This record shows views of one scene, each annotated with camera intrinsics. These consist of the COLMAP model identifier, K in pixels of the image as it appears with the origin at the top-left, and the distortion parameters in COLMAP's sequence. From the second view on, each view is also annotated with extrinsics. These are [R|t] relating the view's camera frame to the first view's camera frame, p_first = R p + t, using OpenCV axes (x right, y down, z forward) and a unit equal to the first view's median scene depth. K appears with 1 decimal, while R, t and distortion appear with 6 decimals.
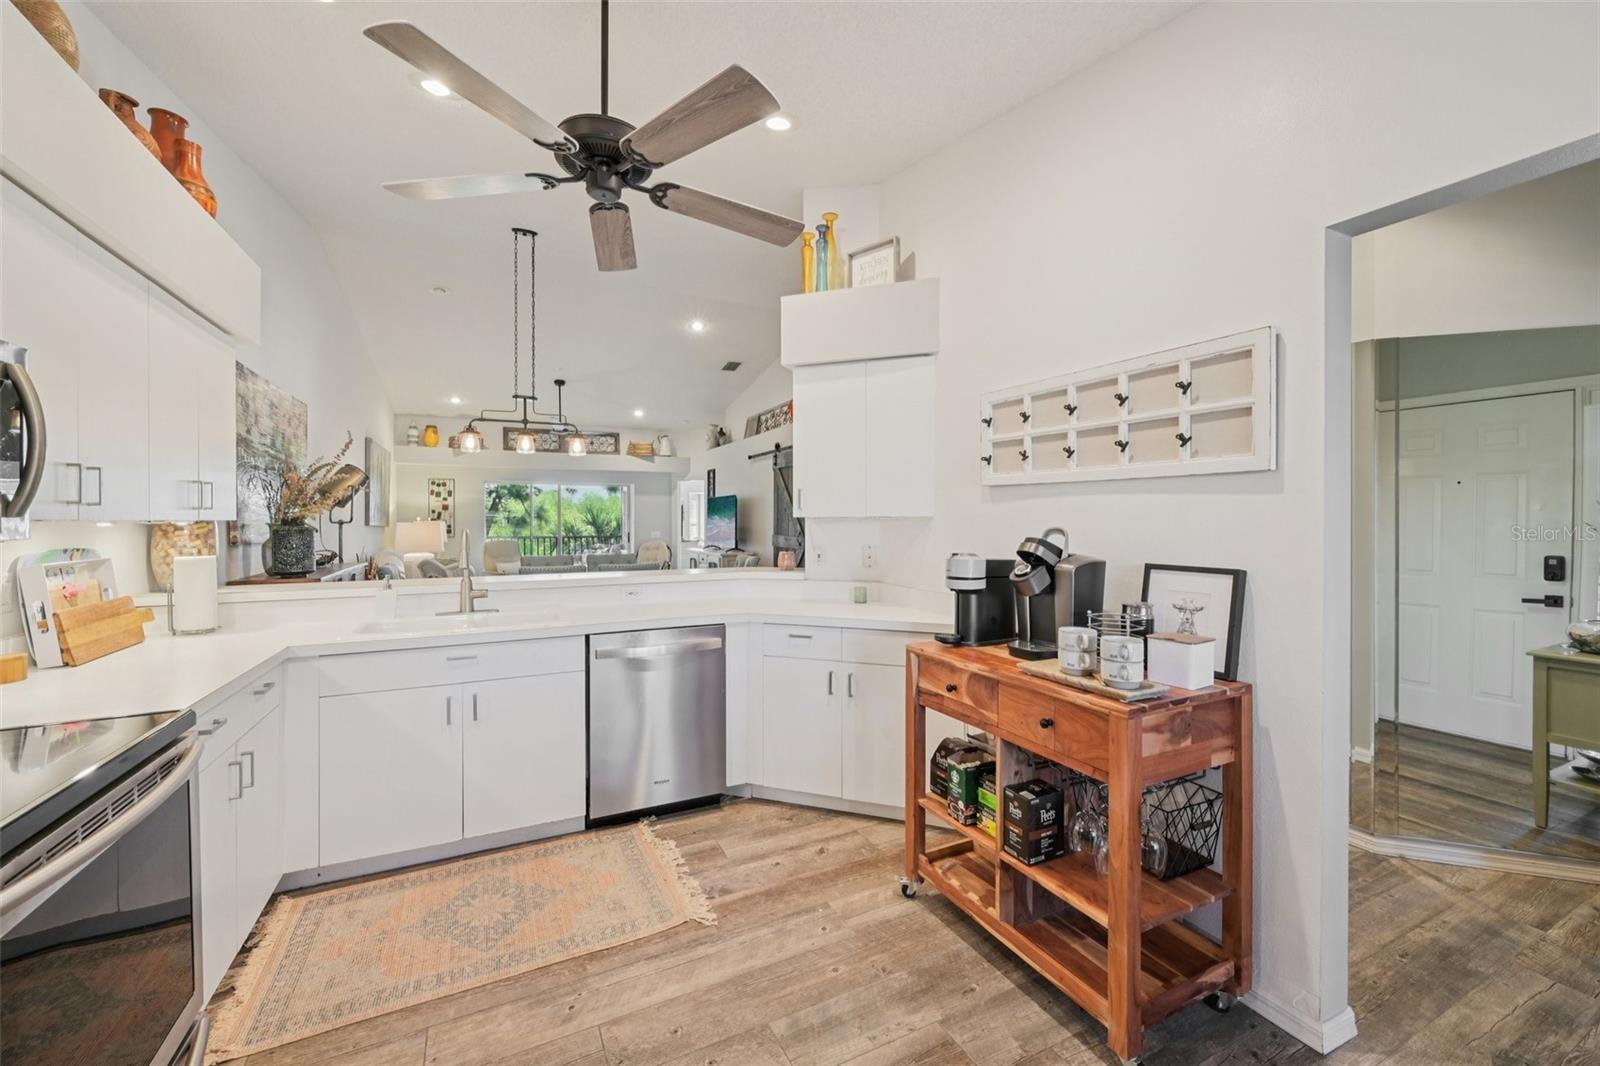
lens RADIAL K [[640.2, 0, 804.5], [0, 640.2, 518.1], [0, 0, 1]] dist [0.000513, -0.000002]
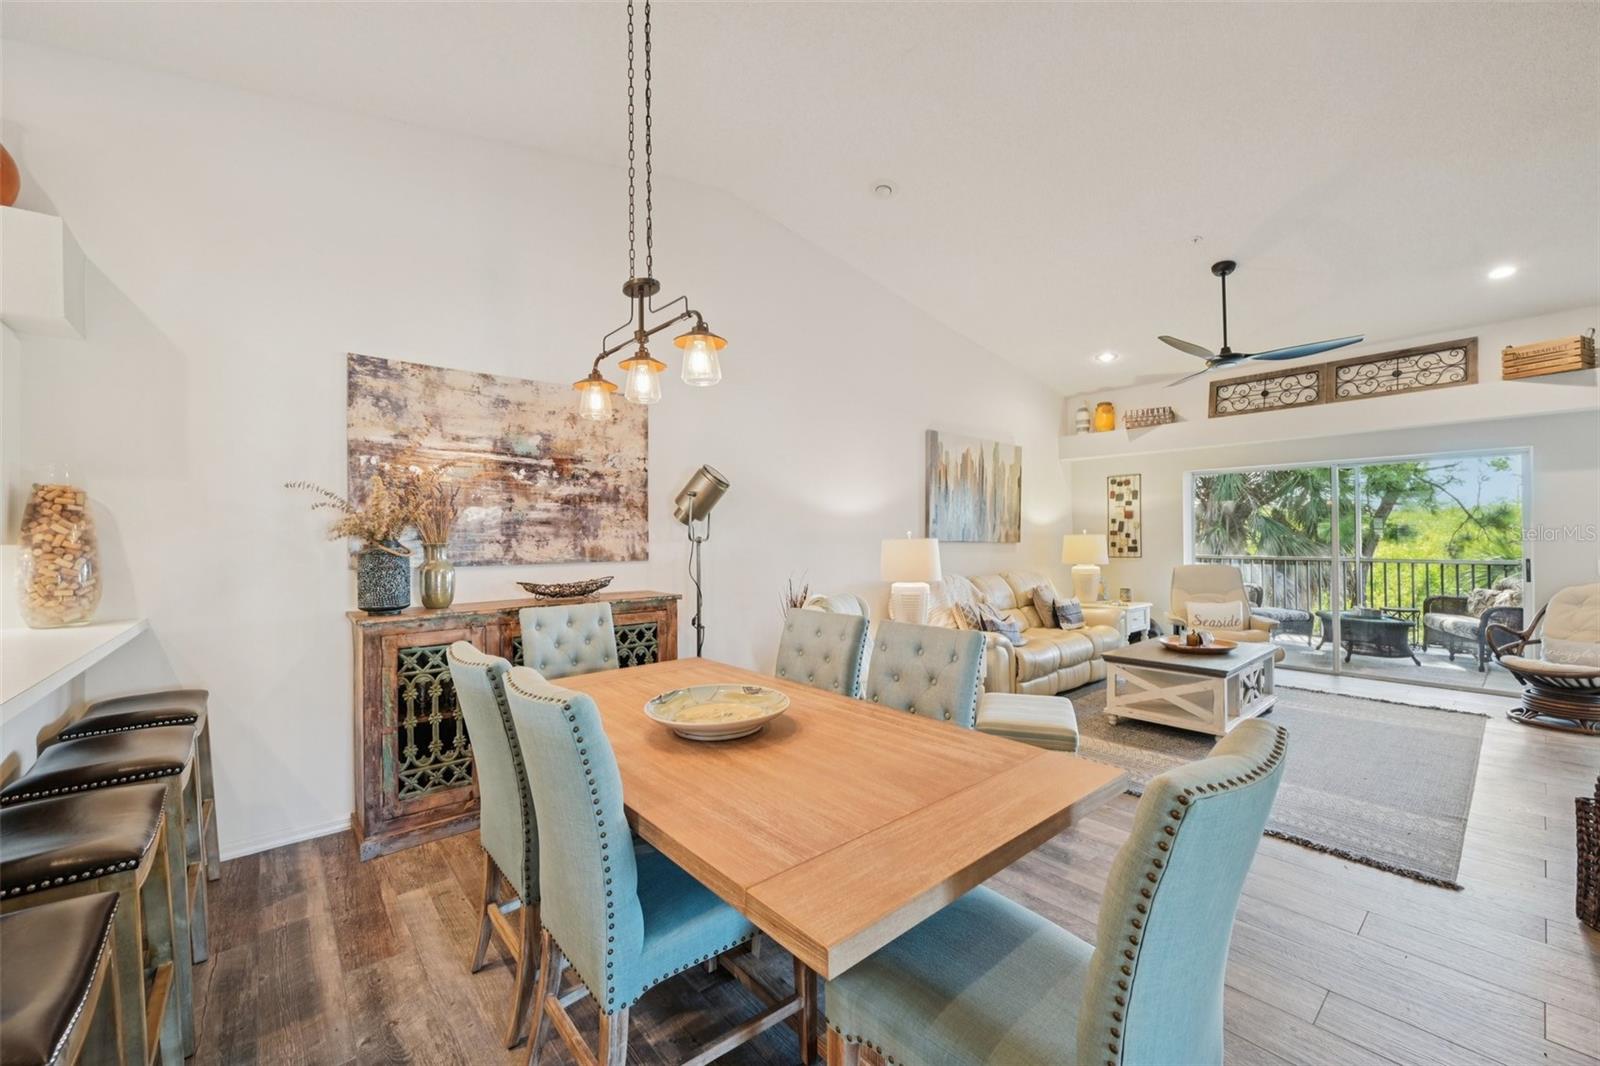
lens RADIAL K [[630.9, 0, 799.7], [0, 630.9, 529.2], [0, 0, 1]] dist [0.000306, 0.000391]
pose [[0.240876, -0.009082, -0.970513, 0.082864], [0.010850, 0.999919, -0.006664, -0.000403], [0.970495, -0.008925, 0.240955, 1.528543]]
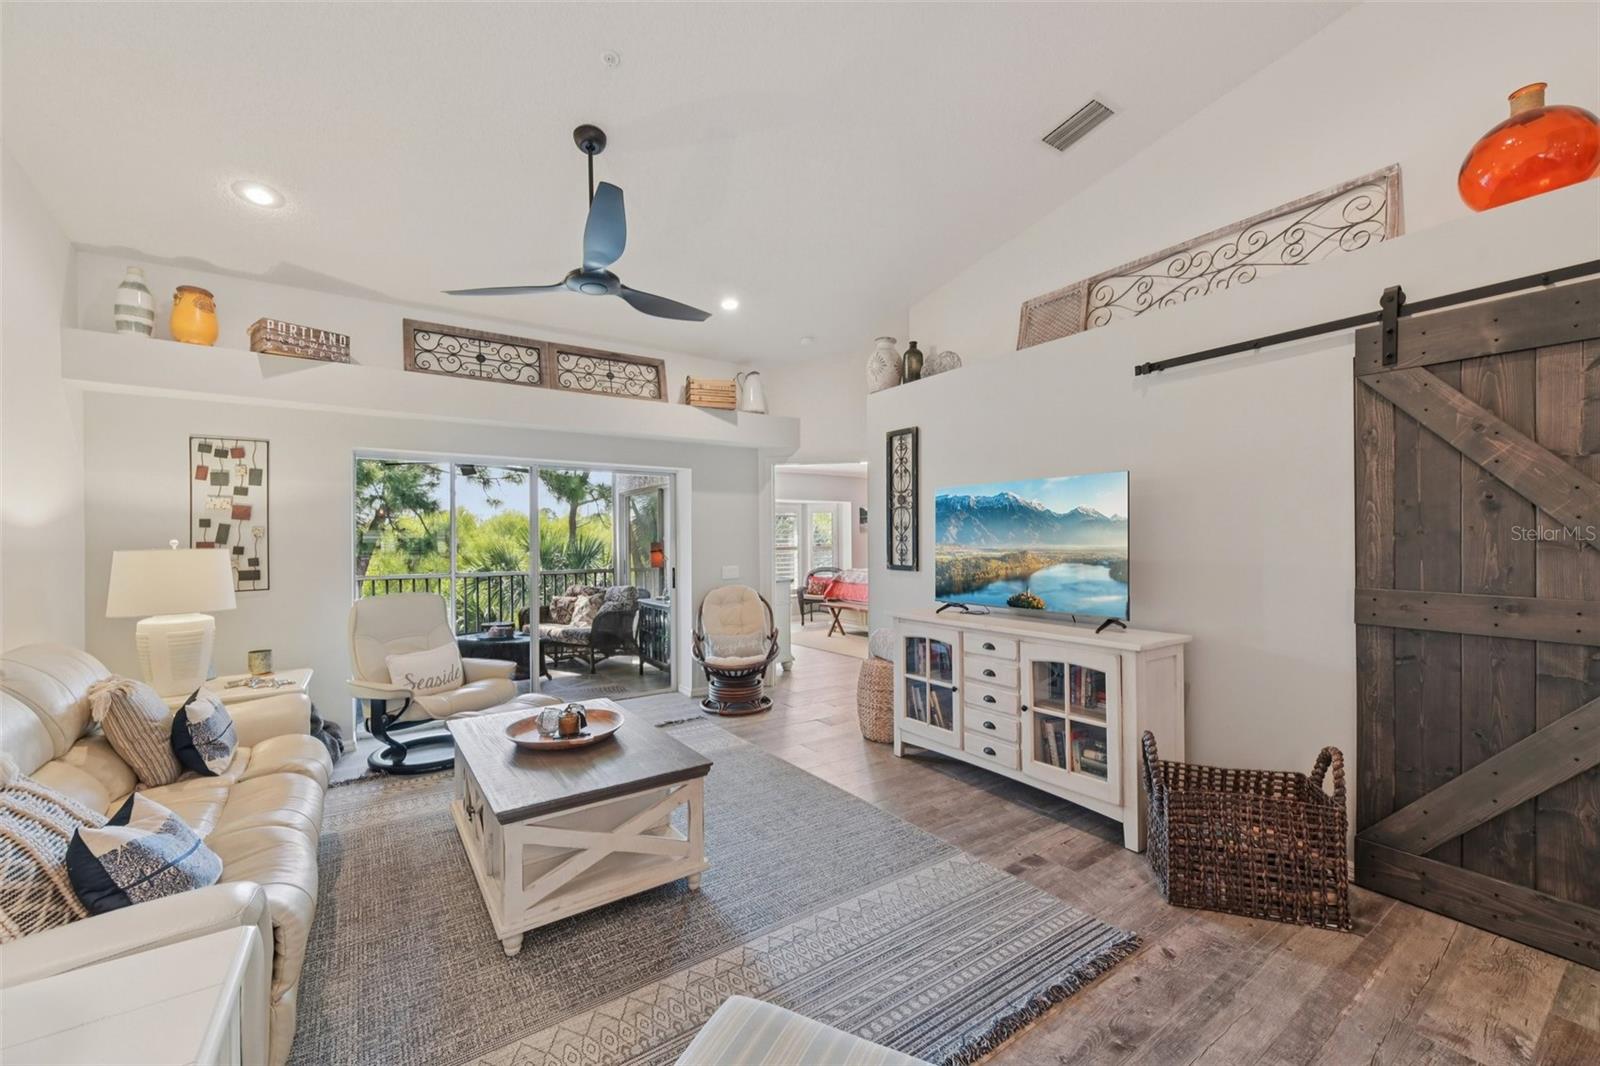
lens RADIAL K [[632.8, 0, 799.8], [0, 632.8, 539.0], [0, 0, 1]] dist [0.001236, 0.000084]
pose [[0.990518, -0.003931, 0.137329, -0.899703], [0.003797, 0.999992, 0.001238, -0.000066], [-0.137333, -0.000705, 0.990525, 1.842798]]
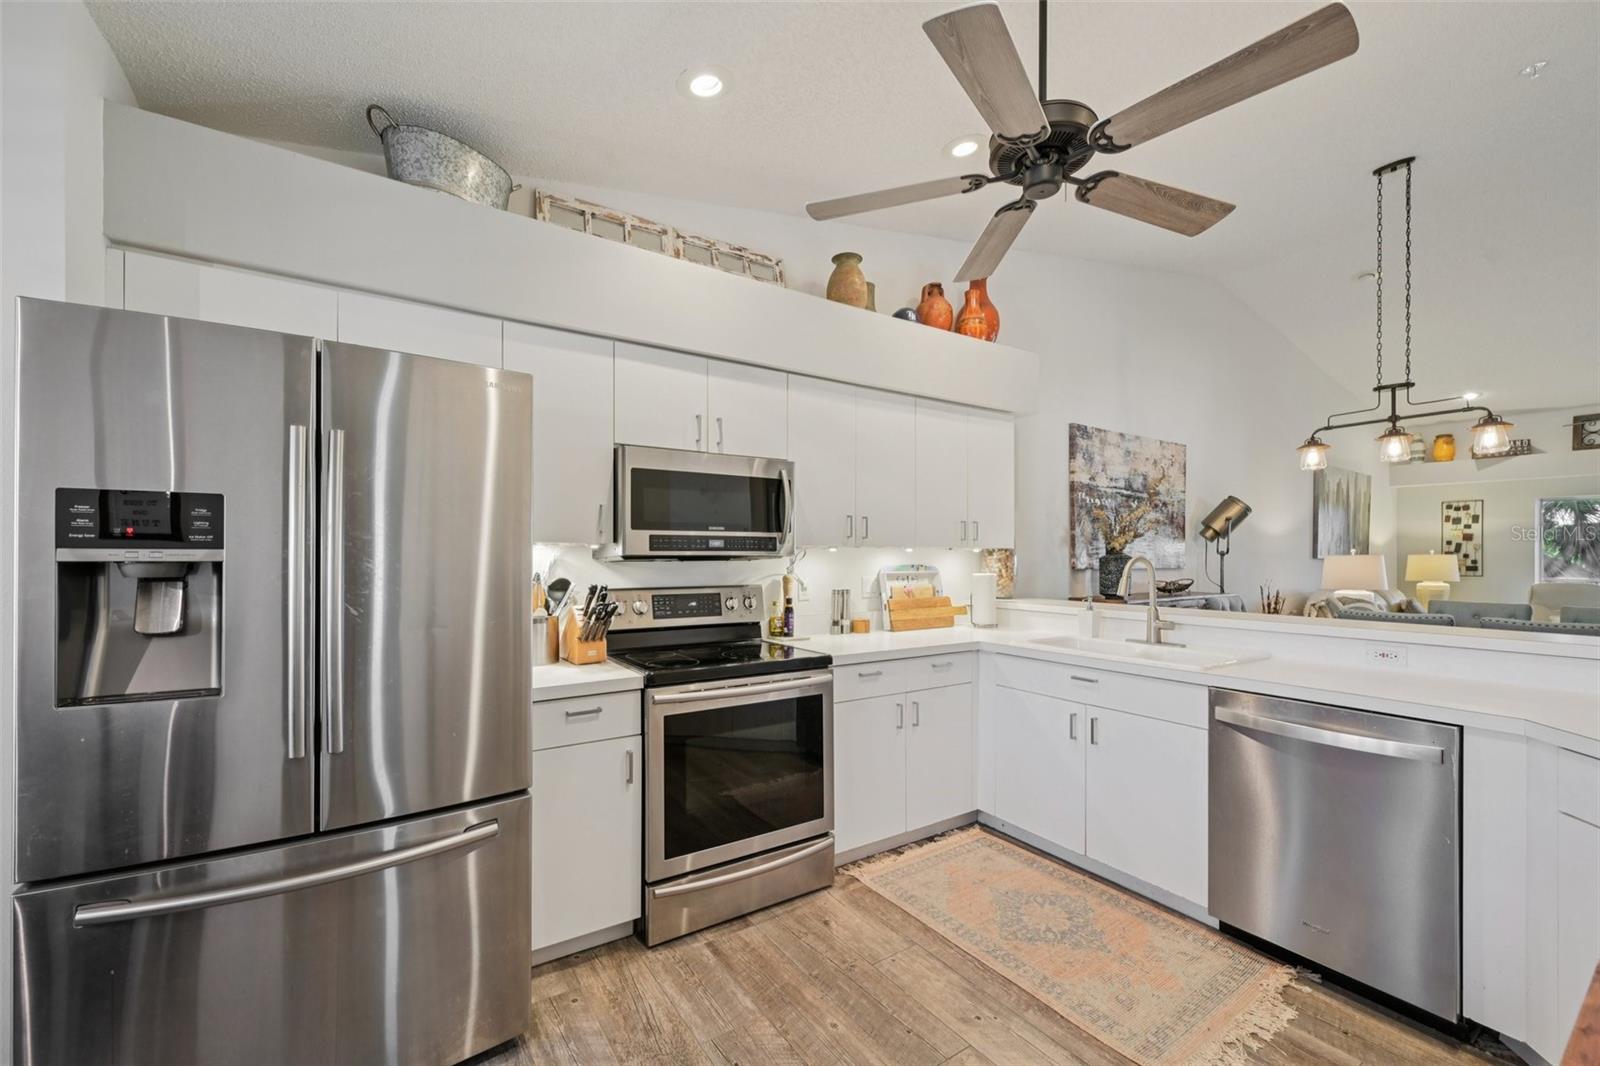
lens RADIAL K [[639.8, 0, 794.8], [0, 639.8, 554.3], [0, 0, 1]] dist [-0.000376, -0.000210]
pose [[0.118508, 0.001773, -0.992951, 0.344045], [-0.001190, 0.999998, 0.001643, 0.011936], [0.992952, 0.000987, 0.118510, 0.327882]]
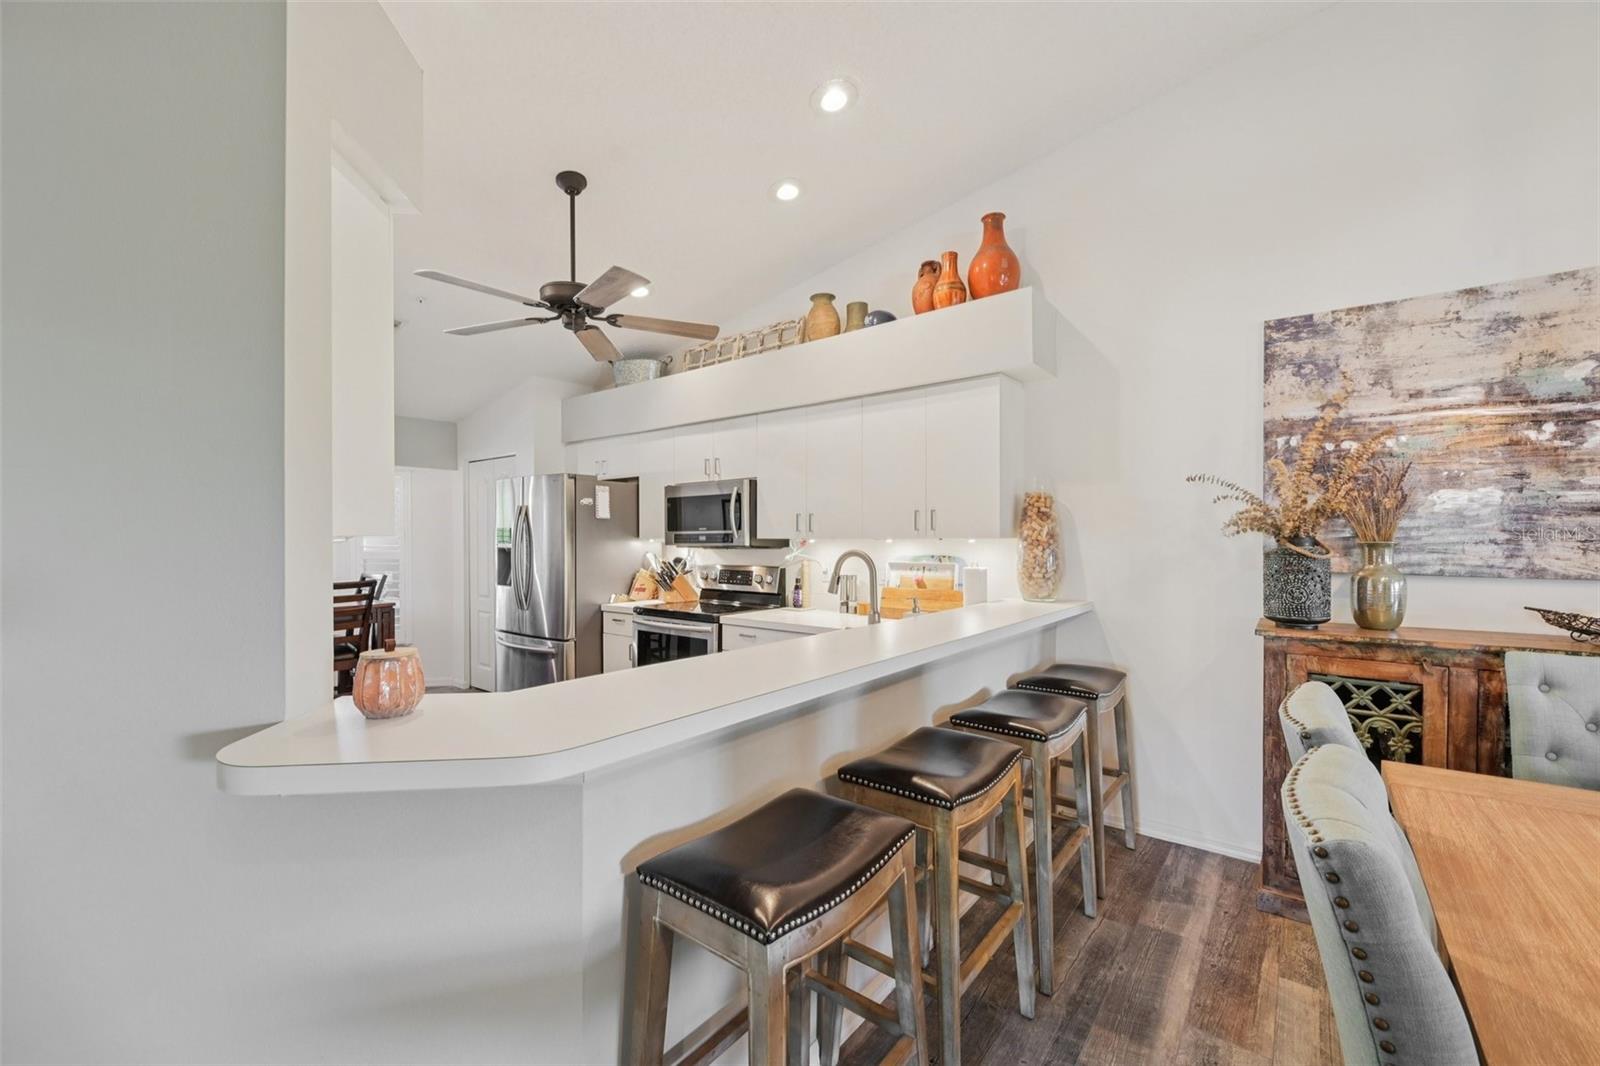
lens RADIAL K [[646.4, 0, 800.3], [0, 646.4, 540.2], [0, 0, 1]] dist [-0.000309, -0.000059]
pose [[-0.901825, 0.007650, -0.432034, -0.081904], [0.005958, 0.999968, 0.005271, -0.001017], [0.432060, 0.002179, -0.901842, 1.600731]]
